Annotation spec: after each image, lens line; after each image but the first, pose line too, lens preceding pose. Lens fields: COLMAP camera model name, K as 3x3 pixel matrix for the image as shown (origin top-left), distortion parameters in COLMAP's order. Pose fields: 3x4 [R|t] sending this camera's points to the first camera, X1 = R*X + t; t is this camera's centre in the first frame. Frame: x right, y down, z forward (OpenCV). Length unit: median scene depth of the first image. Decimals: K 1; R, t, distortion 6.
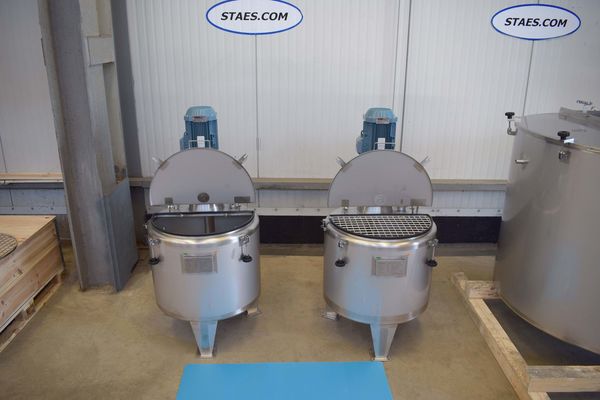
lens RADIAL K [[472.6, 0, 300.0], [0, 472.6, 200.0], [0, 0, 1]] dist [-0.084319, 0.006282]
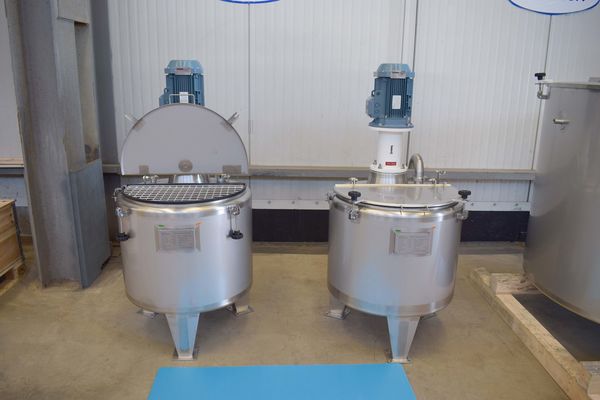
lens RADIAL K [[472.6, 0, 300.0], [0, 472.6, 200.0], [0, 0, 1]] dist [-0.084319, 0.006282]
pose [[0.999695, 0.003740, 0.024432, -0.020721], [-0.002031, 0.997572, -0.069613, 0.109321], [-0.024633, 0.069542, 0.997275, 0.158919]]
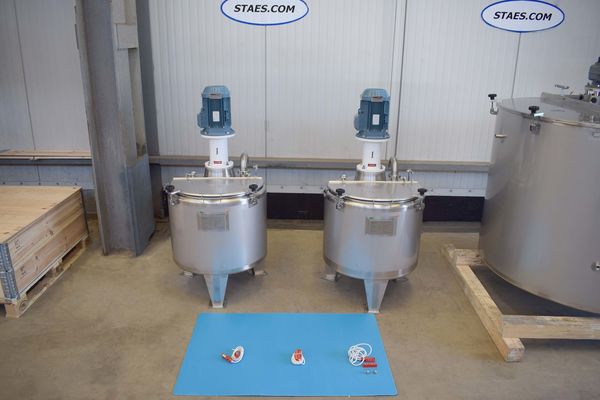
lens RADIAL K [[472.6, 0, 300.0], [0, 472.6, 200.0], [0, 0, 1]] dist [-0.084319, 0.006282]
pose [[0.999803, 0.013311, -0.014725, 0.009841], [-0.013351, 0.999907, -0.002637, 0.072916], [0.014689, 0.002833, 0.999888, -0.118220]]
